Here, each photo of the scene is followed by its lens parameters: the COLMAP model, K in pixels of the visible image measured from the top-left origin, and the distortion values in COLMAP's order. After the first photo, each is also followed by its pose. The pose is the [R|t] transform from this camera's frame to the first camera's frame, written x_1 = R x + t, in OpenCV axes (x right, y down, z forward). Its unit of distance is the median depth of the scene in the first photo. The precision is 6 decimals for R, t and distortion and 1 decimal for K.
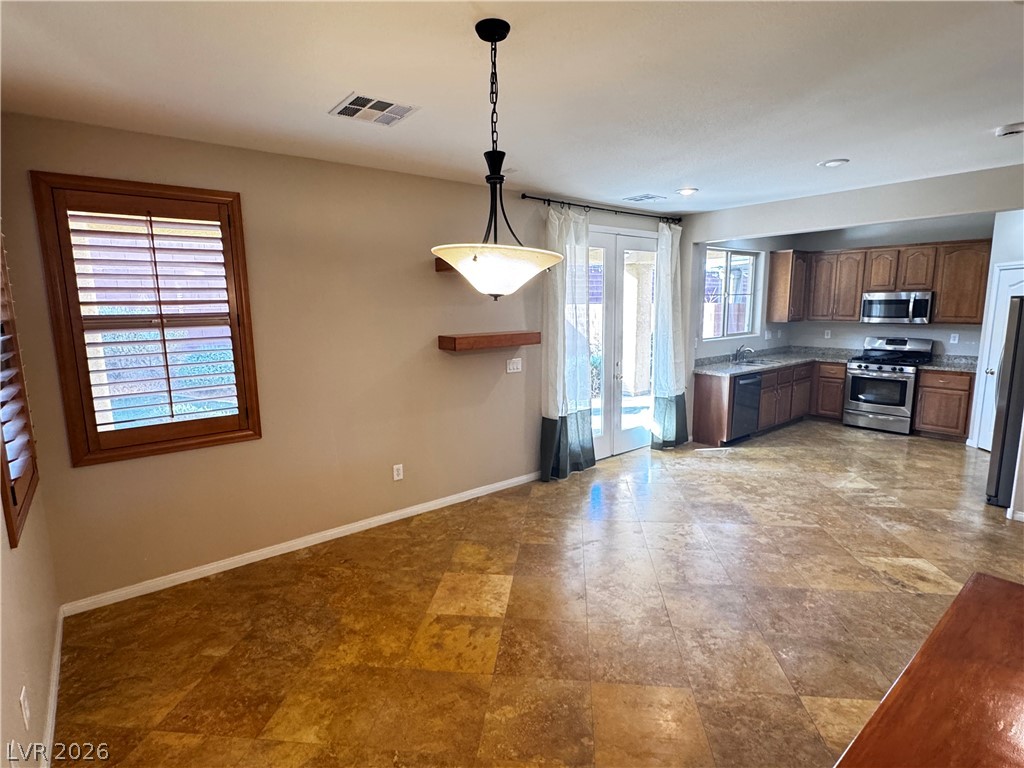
lens RADIAL K [[520.1, 0, 510.8], [0, 520.1, 382.4], [0, 0, 1]] dist [-0.002073, 0.000401]
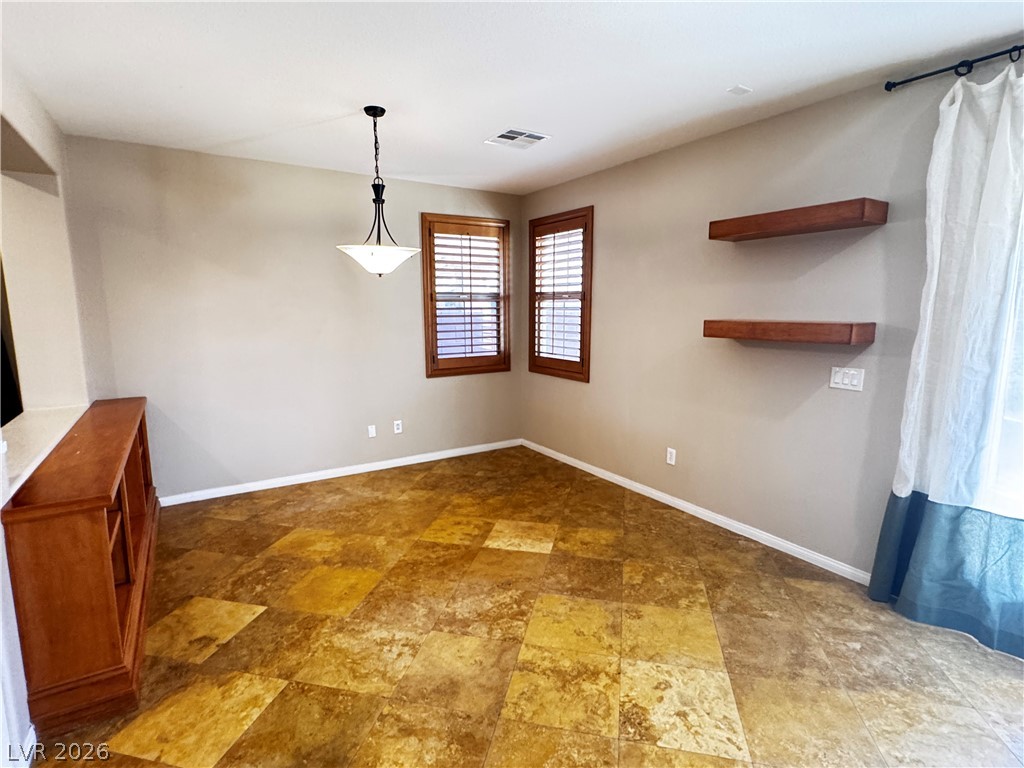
lens RADIAL K [[520.1, 0, 510.8], [0, 520.1, 382.4], [0, 0, 1]] dist [-0.002073, 0.000401]
pose [[-0.109569, 0.160426, -0.980948, 0.741563], [-0.149297, 0.973037, 0.175809, -0.087295], [0.982703, 0.165715, -0.082663, 0.757184]]
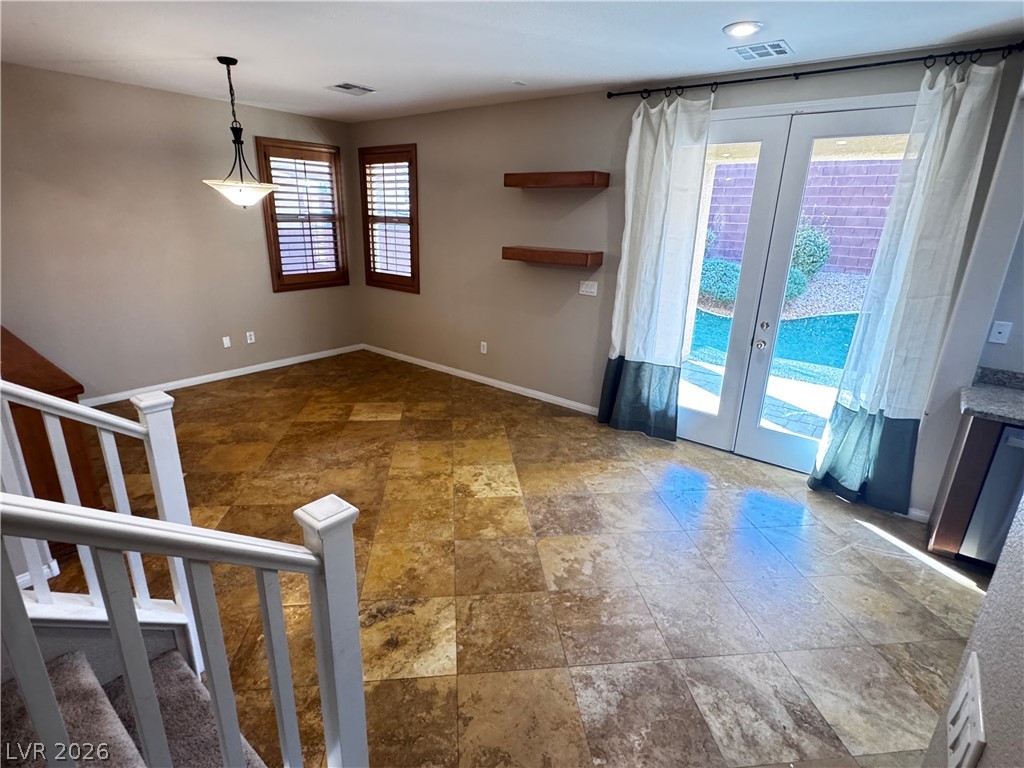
lens RADIAL K [[520.1, 0, 510.8], [0, 520.1, 382.4], [0, 0, 1]] dist [-0.002073, 0.000401]
pose [[0.223512, 0.319830, -0.920734, 1.036459], [-0.180277, 0.941899, 0.283419, -0.130617], [0.957884, 0.102640, 0.268184, 0.715082]]
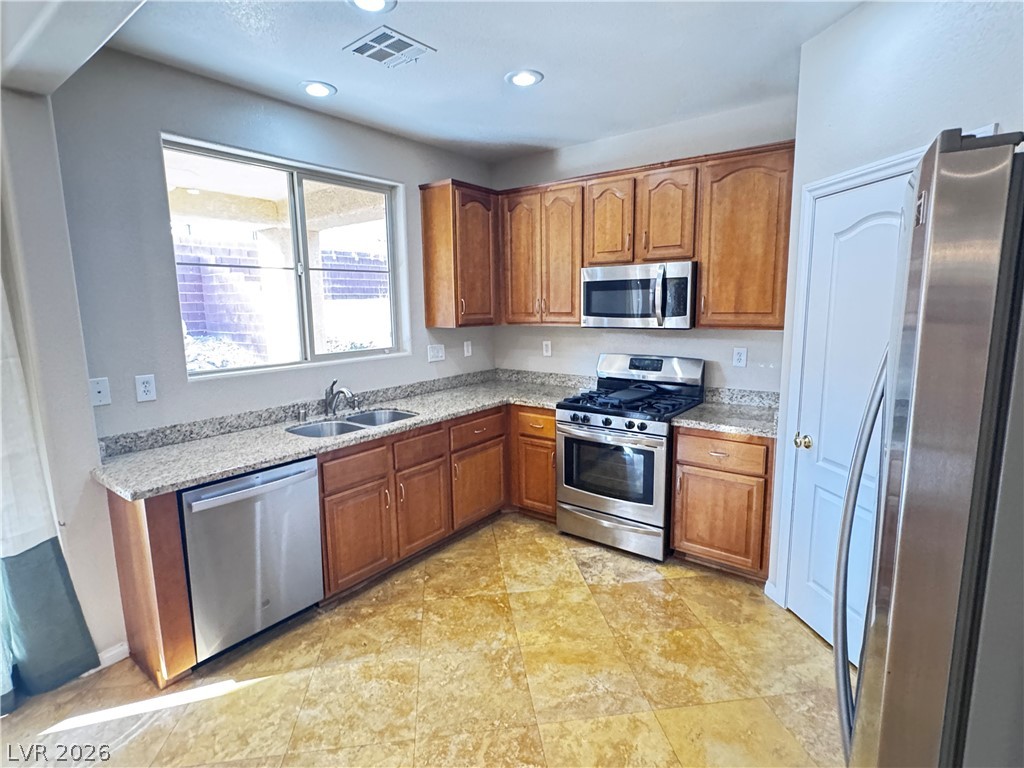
lens RADIAL K [[520.1, 0, 510.8], [0, 520.1, 382.4], [0, 0, 1]] dist [-0.002073, 0.000401]
pose [[0.970088, -0.037938, 0.239771, 0.811030], [0.039276, 0.999228, -0.000806, -0.106823], [-0.239556, 0.010199, 0.970829, 0.884313]]
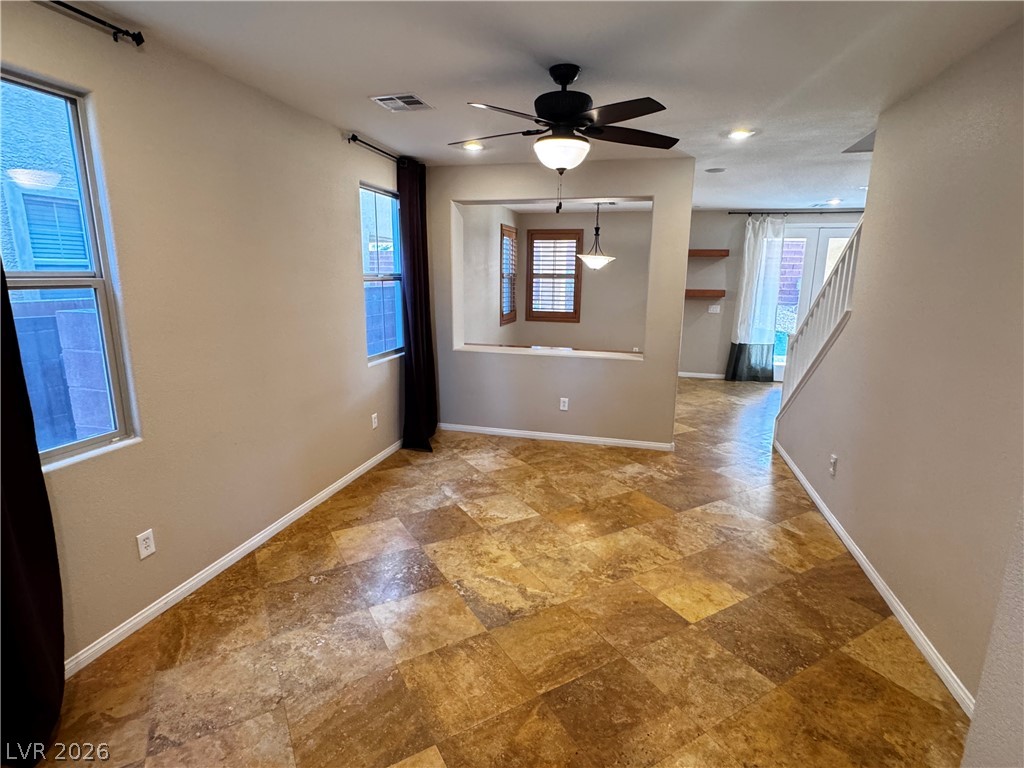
lens RADIAL K [[520.1, 0, 510.8], [0, 520.1, 382.4], [0, 0, 1]] dist [-0.002073, 0.000401]
pose [[0.598083, 0.185454, -0.779681, 1.166358], [-0.143493, 0.981917, 0.123486, 0.107107], [0.788483, 0.038024, 0.613880, -0.717598]]
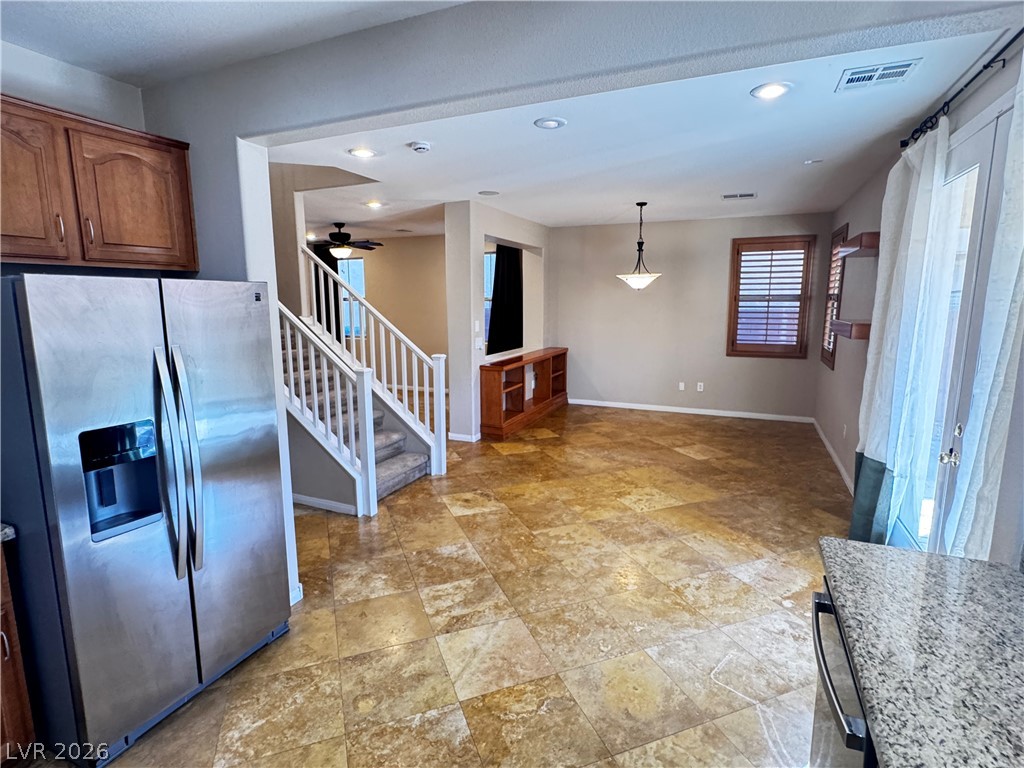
lens RADIAL K [[520.1, 0, 510.8], [0, 520.1, 382.4], [0, 0, 1]] dist [-0.002073, 0.000401]
pose [[-0.887226, 0.089478, -0.452574, 0.973494], [-0.055791, 0.952999, 0.297791, -0.240850], [0.457948, 0.289458, -0.840534, 1.601122]]
